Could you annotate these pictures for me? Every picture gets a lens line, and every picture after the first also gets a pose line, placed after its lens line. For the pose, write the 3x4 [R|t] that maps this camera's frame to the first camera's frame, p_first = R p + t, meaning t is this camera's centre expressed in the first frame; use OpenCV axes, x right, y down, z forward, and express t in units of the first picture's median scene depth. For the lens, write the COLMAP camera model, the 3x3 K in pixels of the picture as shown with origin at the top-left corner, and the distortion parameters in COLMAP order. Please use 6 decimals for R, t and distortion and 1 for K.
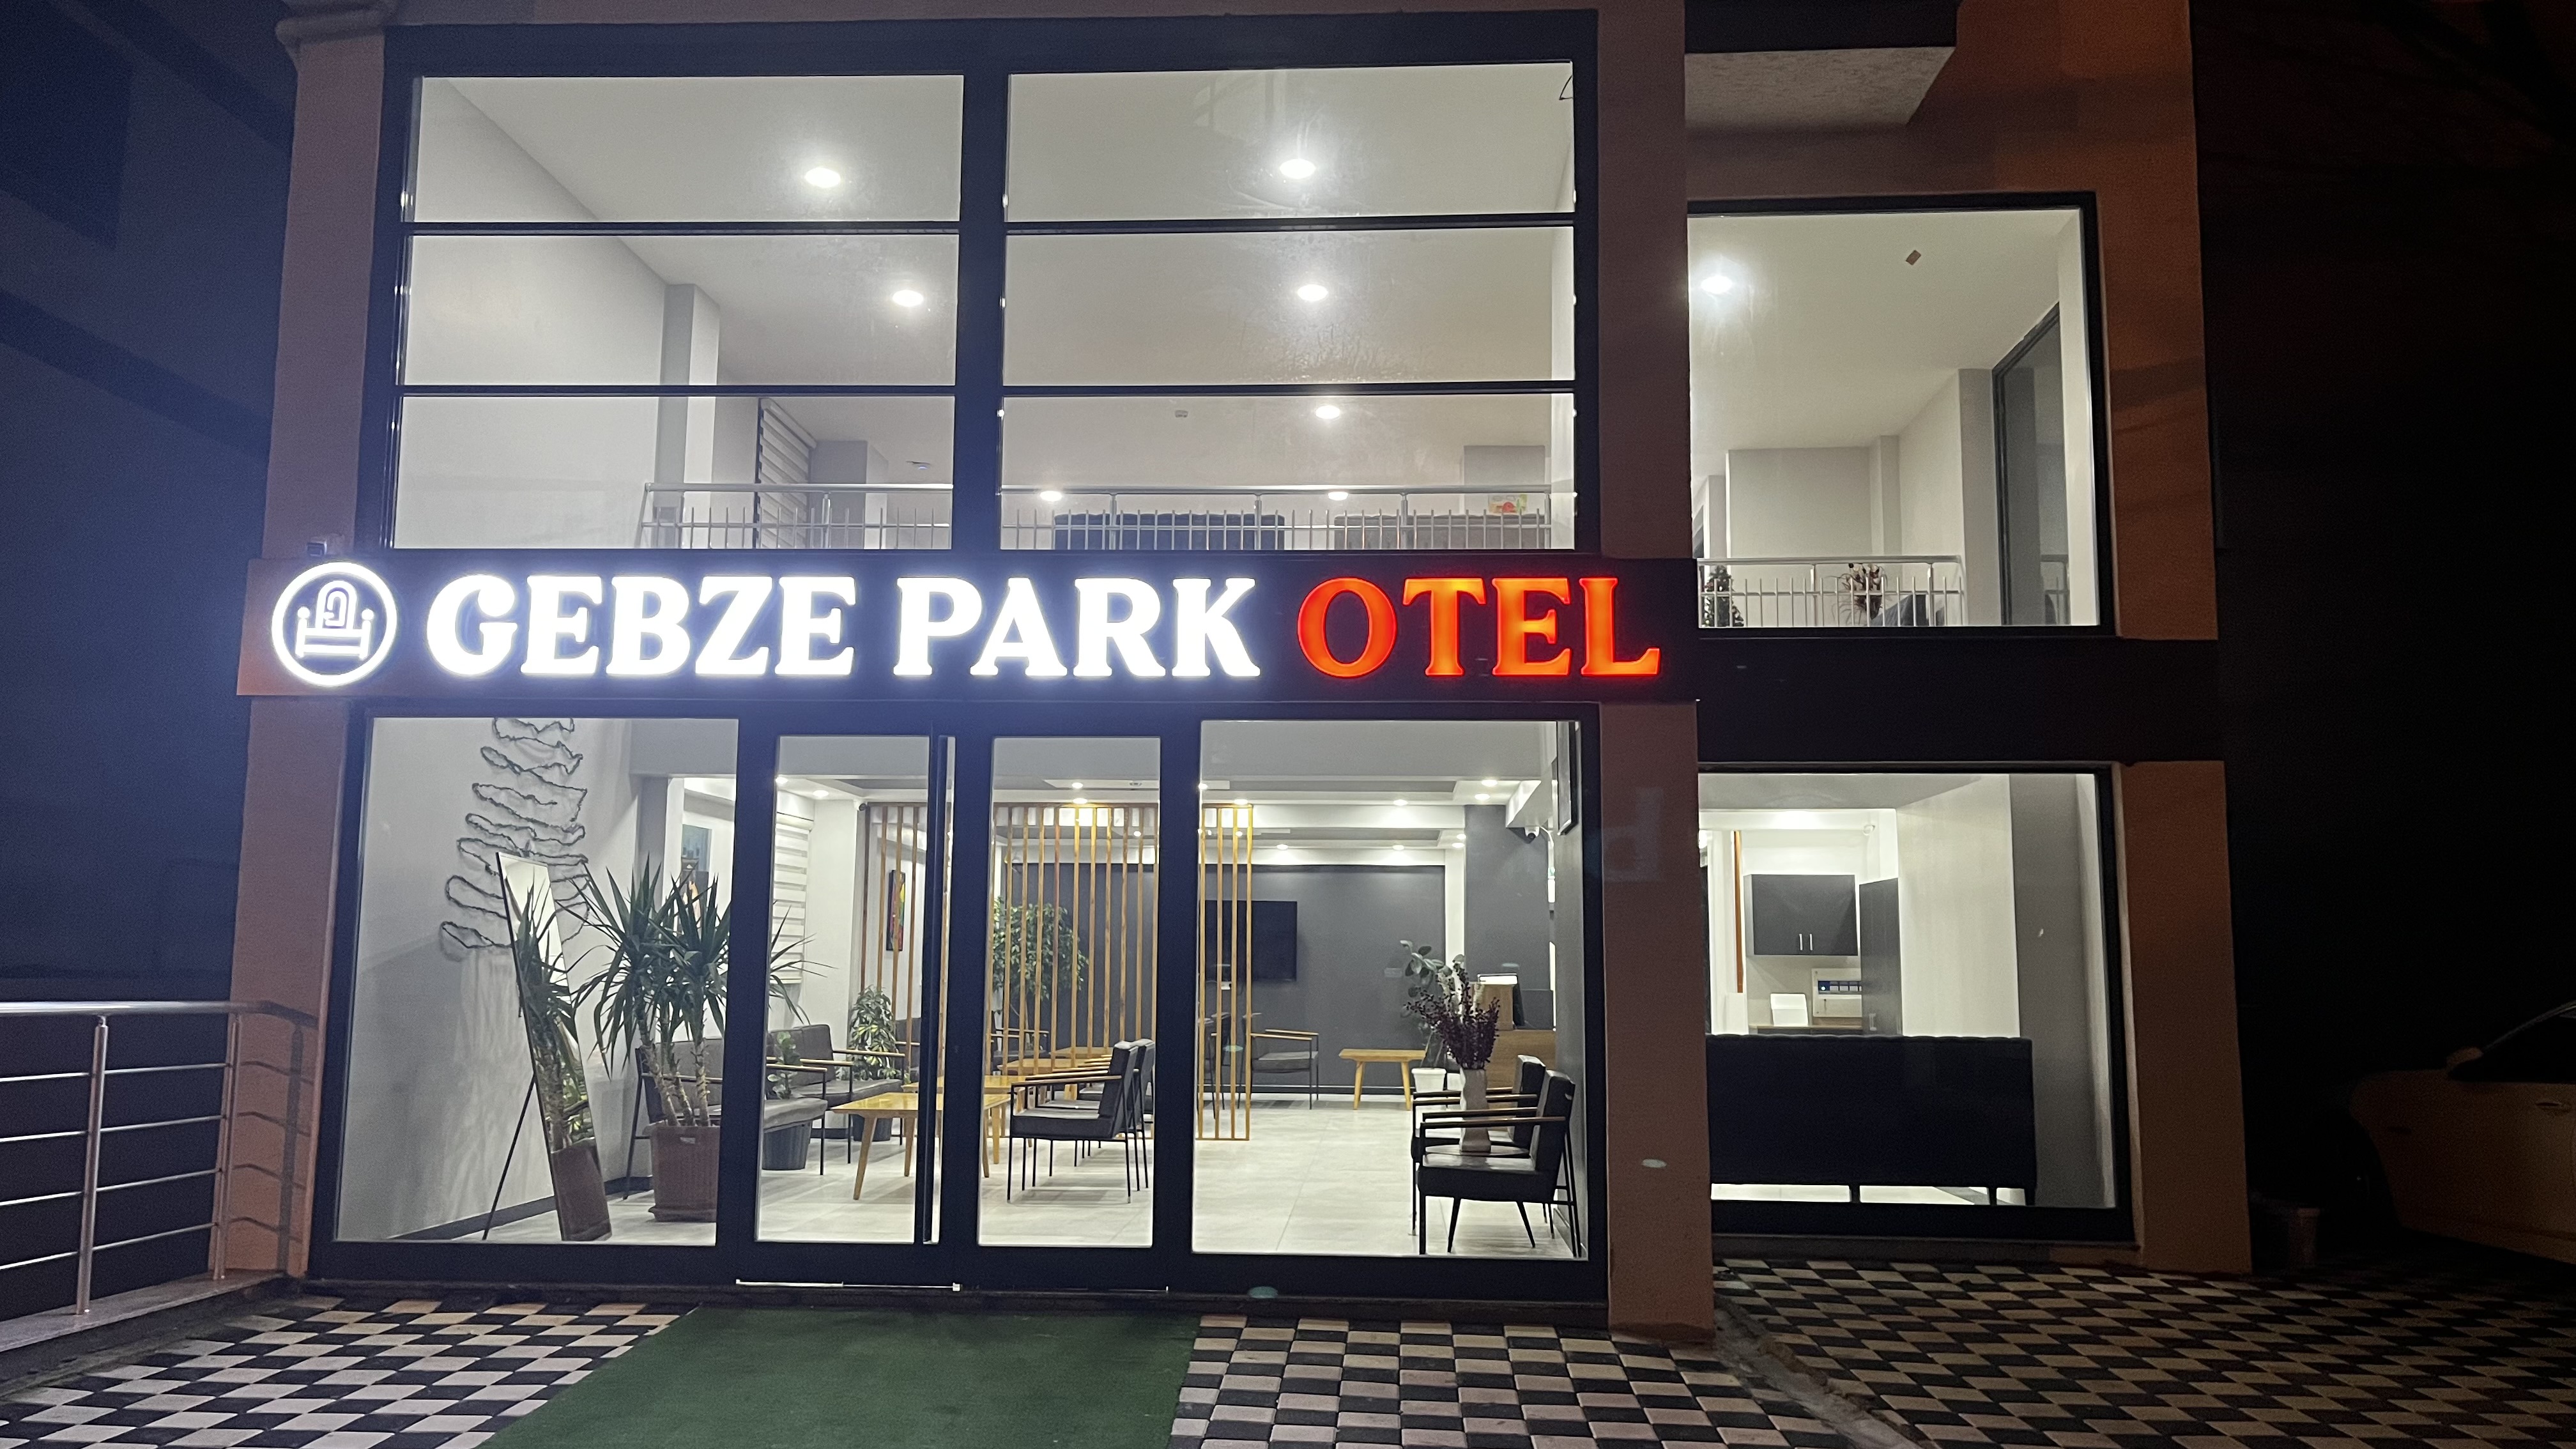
lens RADIAL K [[1953.5, 0, 1304.7], [0, 1953.5, 713.1], [0, 0, 1]] dist [0.000572, -0.009504]
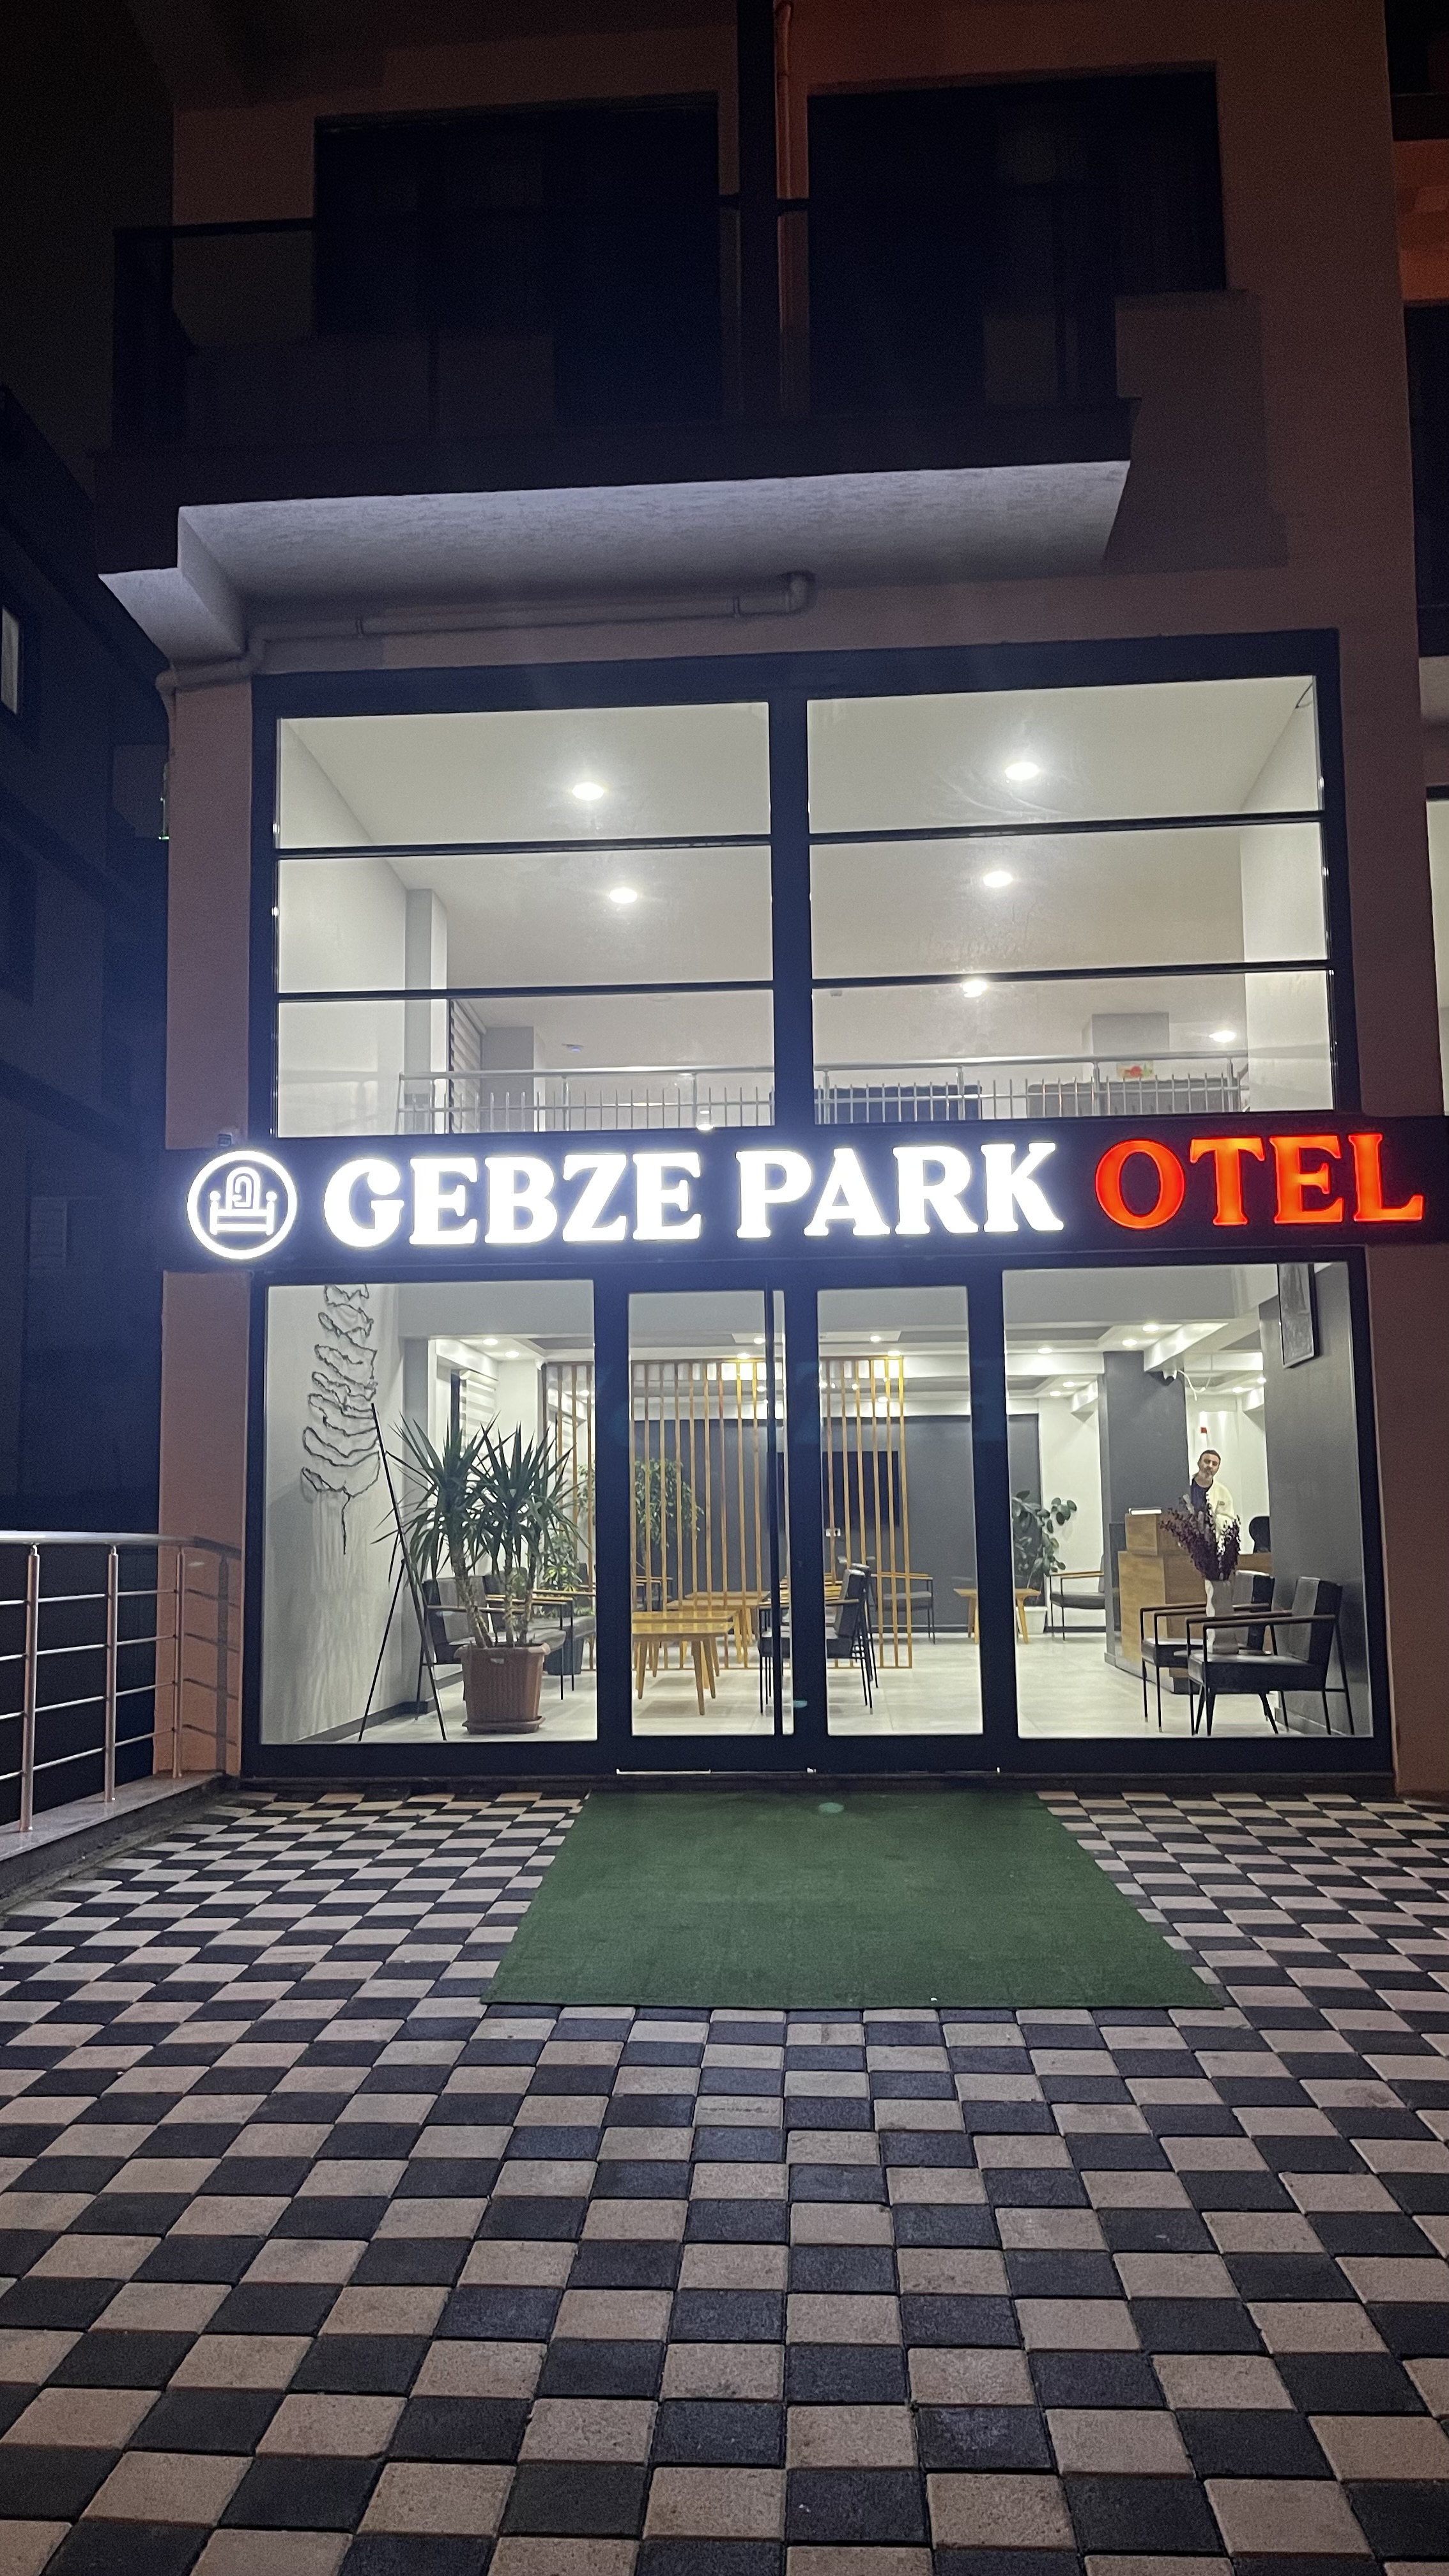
lens RADIAL K [[1953.5, 0, 710.0], [0, 1953.5, 1292.6], [0, 0, 1]] dist [0.000572, -0.009504]
pose [[0.999467, -0.024827, -0.021212, -0.195005], [0.024958, 0.999671, 0.005895, 0.005588], [0.021059, -0.006421, 0.999758, -0.130388]]
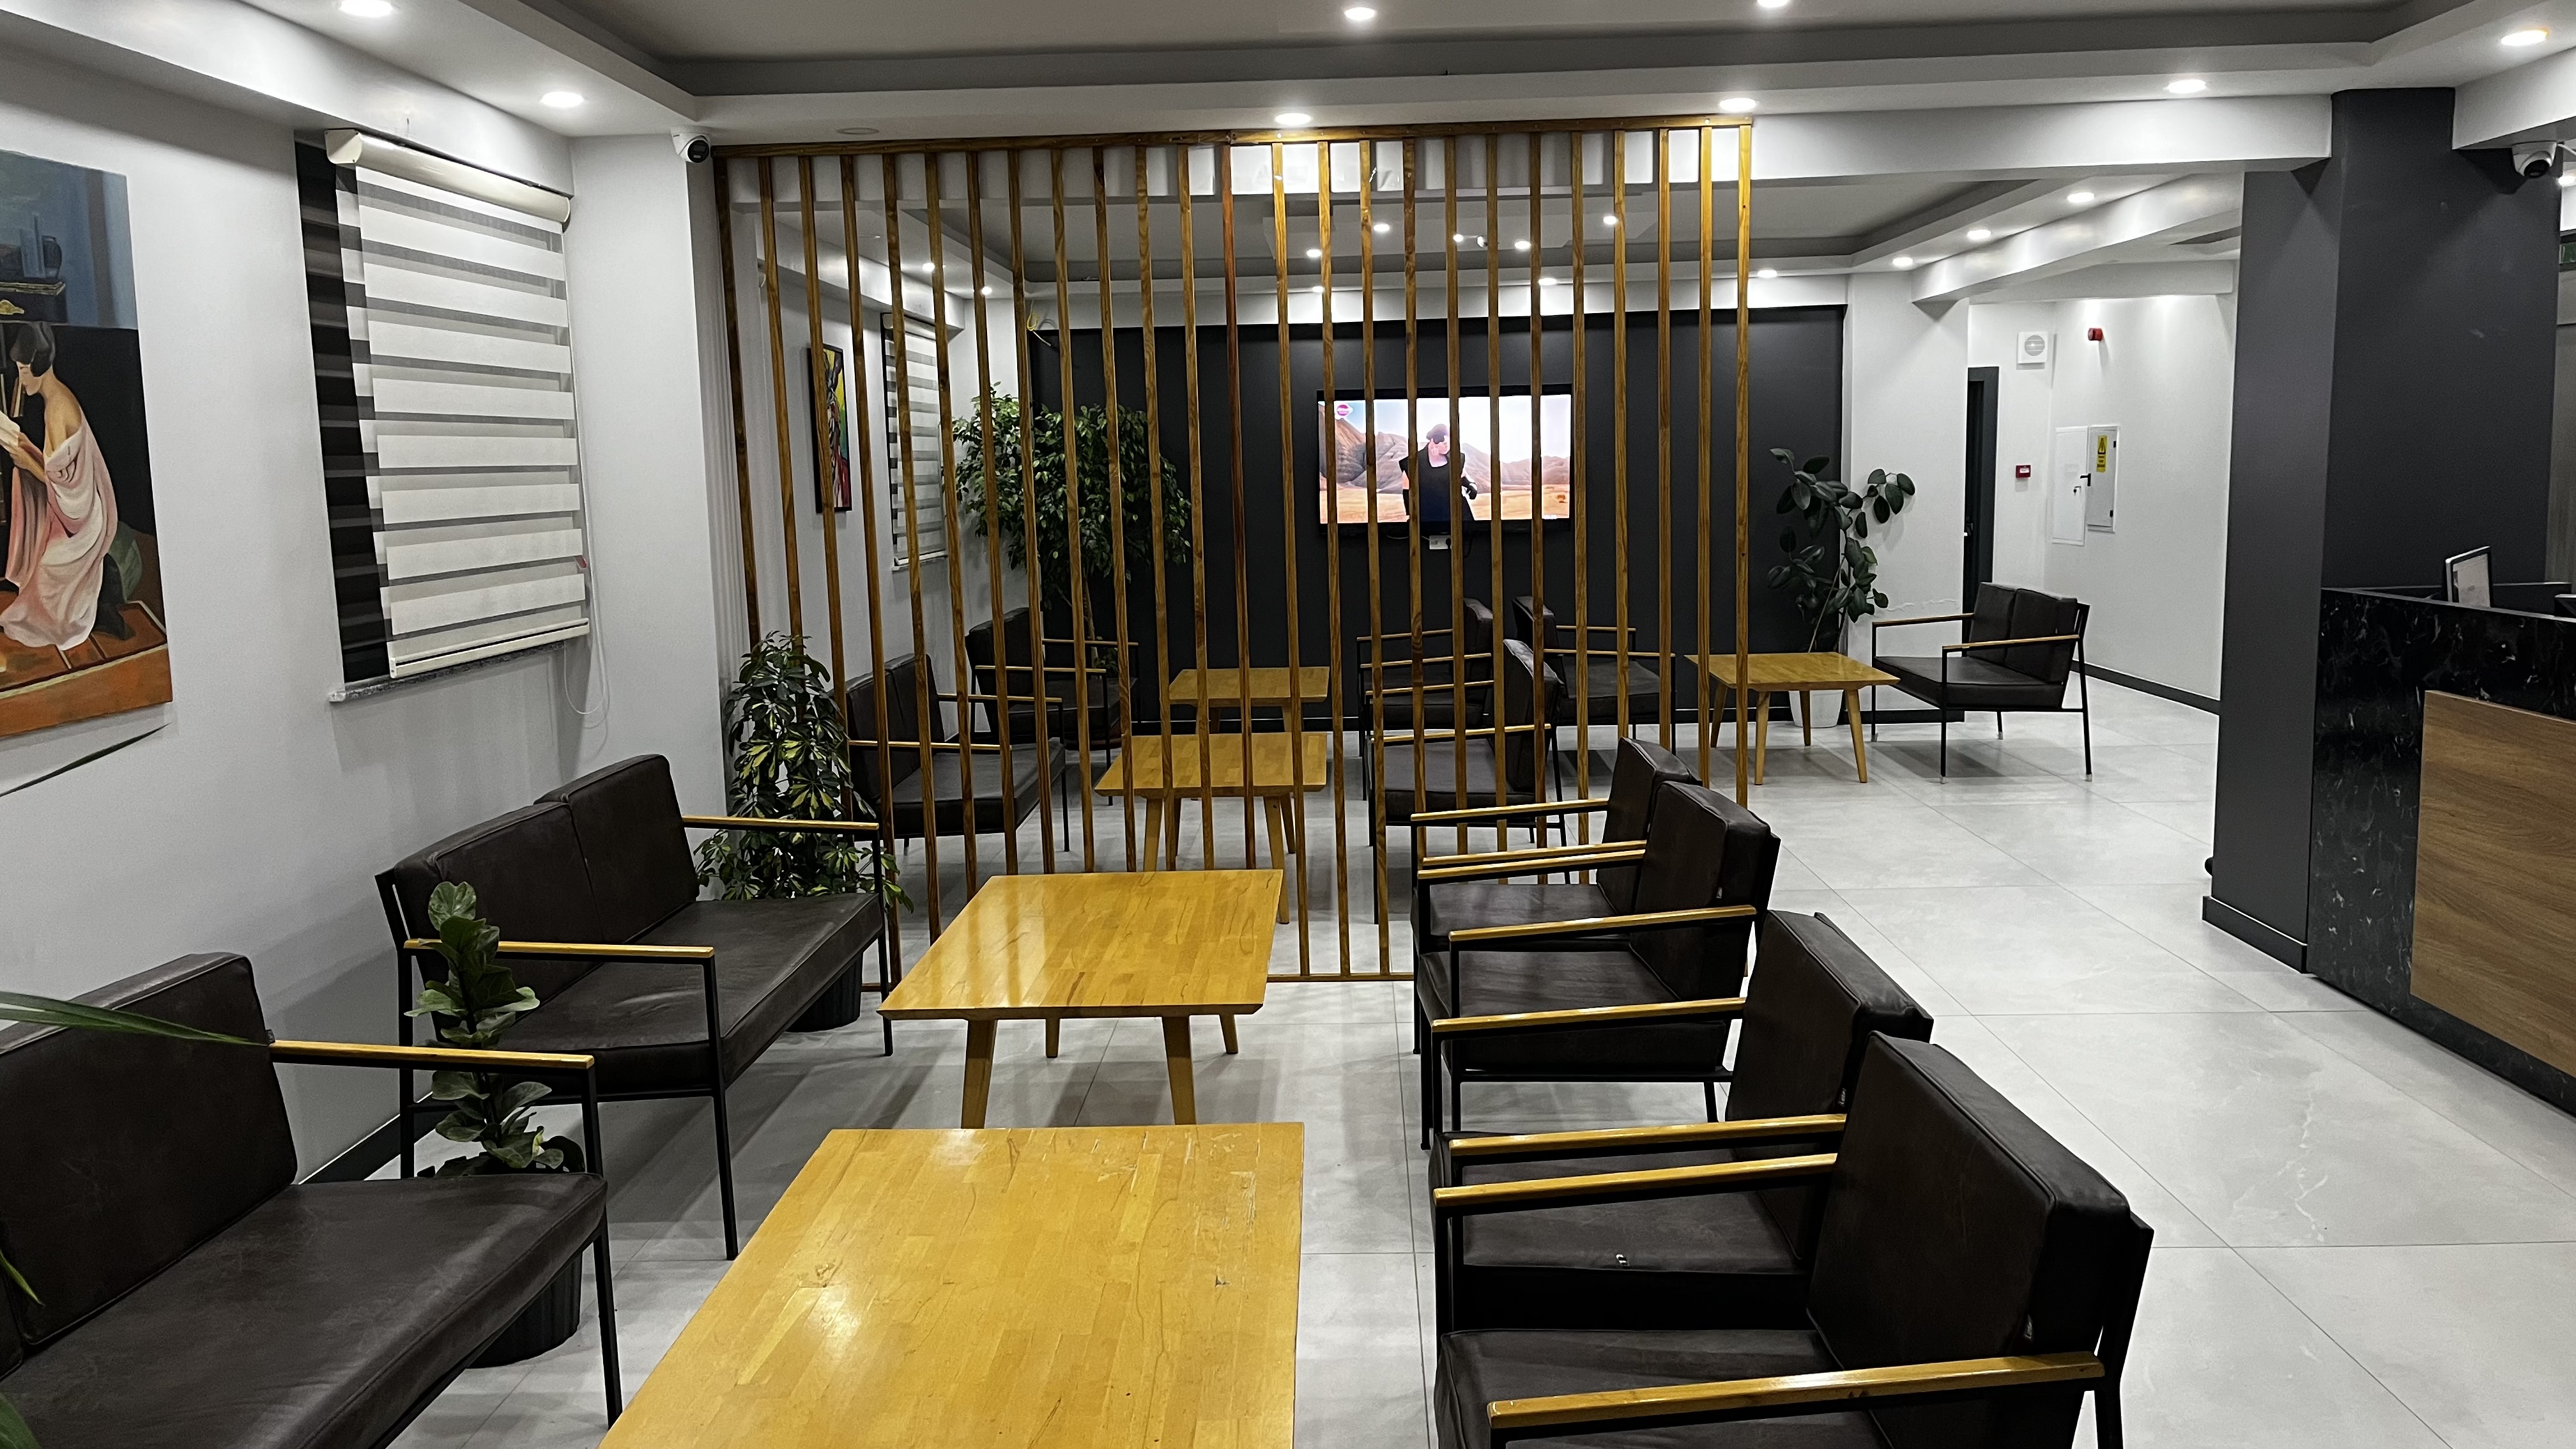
lens RADIAL K [[1953.5, 0, 1292.4], [0, 1953.5, 714.9], [0, 0, 1]] dist [0.000572, -0.009504]
pose [[0.999158, -0.038871, 0.013149, -0.220897], [0.034177, 0.965645, 0.257607, 0.103938], [-0.022711, -0.256940, 0.966160, 1.093859]]
